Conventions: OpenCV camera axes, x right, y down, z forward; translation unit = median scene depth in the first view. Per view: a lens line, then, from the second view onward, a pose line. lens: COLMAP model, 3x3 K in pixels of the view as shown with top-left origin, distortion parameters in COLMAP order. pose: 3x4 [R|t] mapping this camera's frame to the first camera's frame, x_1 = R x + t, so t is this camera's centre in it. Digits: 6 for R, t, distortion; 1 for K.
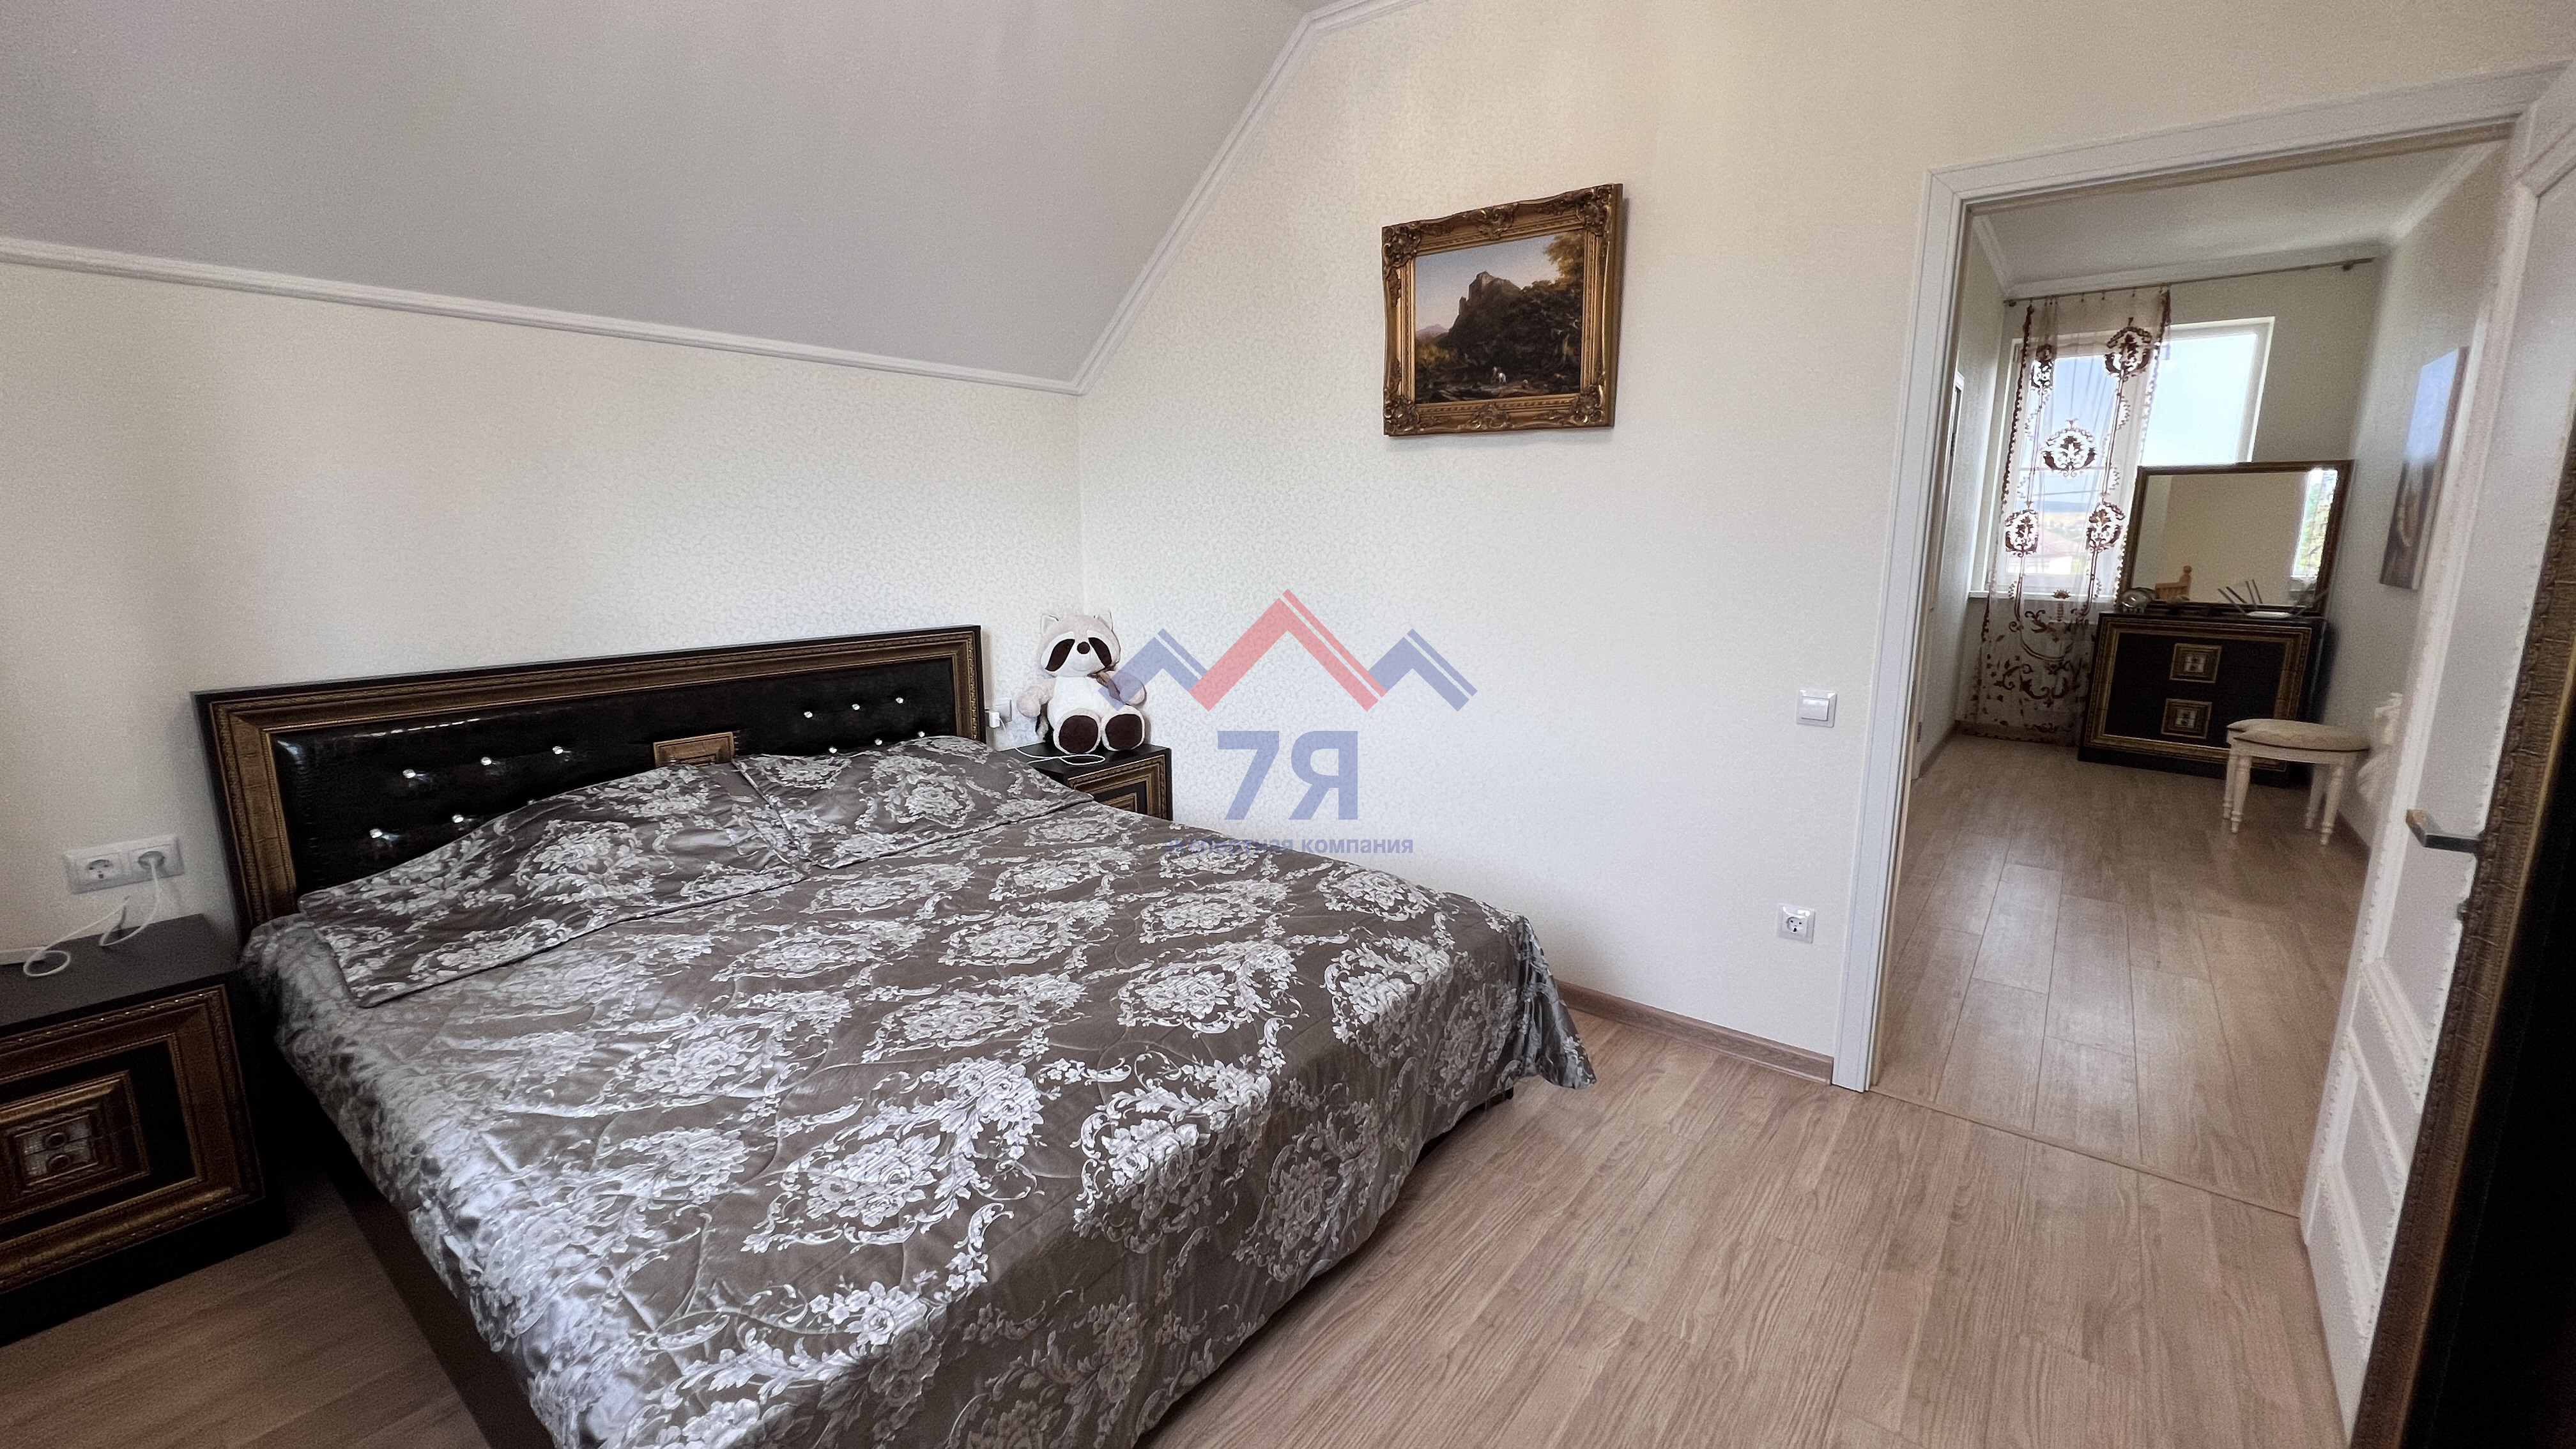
lens RADIAL K [[1039.4, 0, 1275.0], [0, 1039.4, 723.5], [0, 0, 1]] dist [-0.007625, 0.000947]
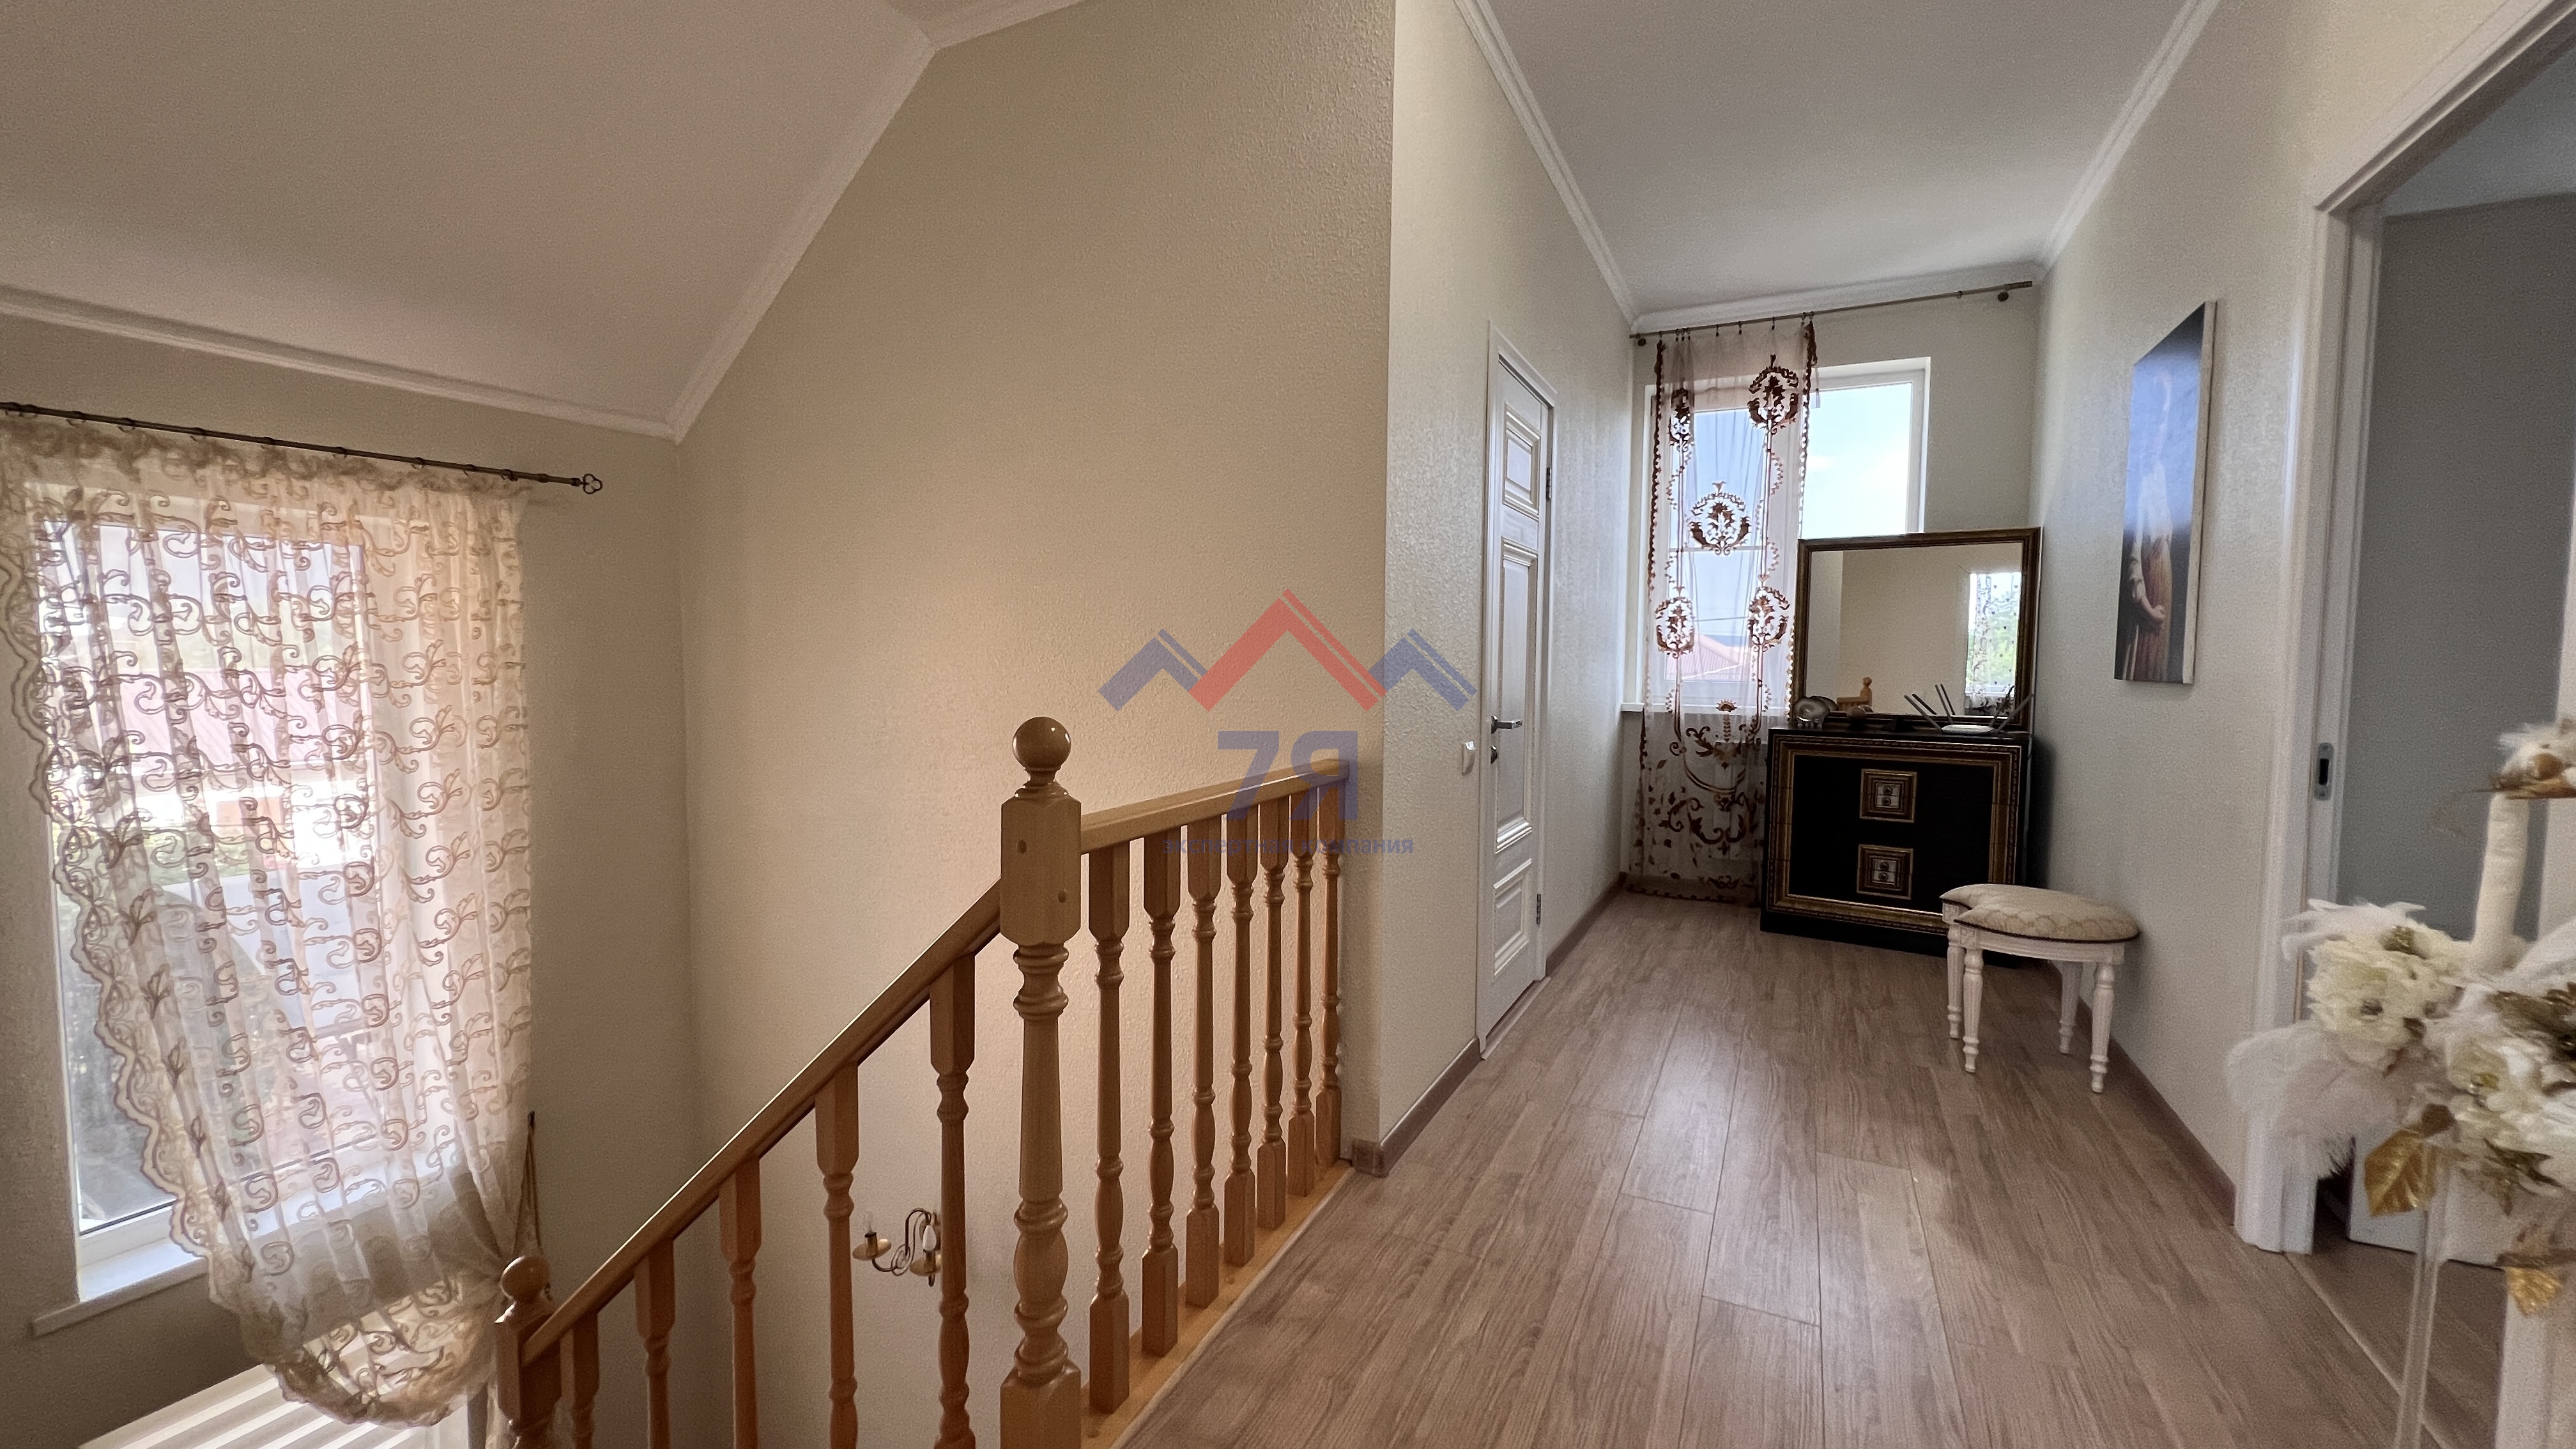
lens RADIAL K [[1039.4, 0, 1287.2], [0, 1039.4, 724.4], [0, 0, 1]] dist [-0.007625, 0.000947]
pose [[0.978635, -0.008232, 0.205442, 0.292316], [0.032941, 0.992569, -0.117140, -0.033034], [-0.202951, 0.121404, 0.971634, 0.331482]]
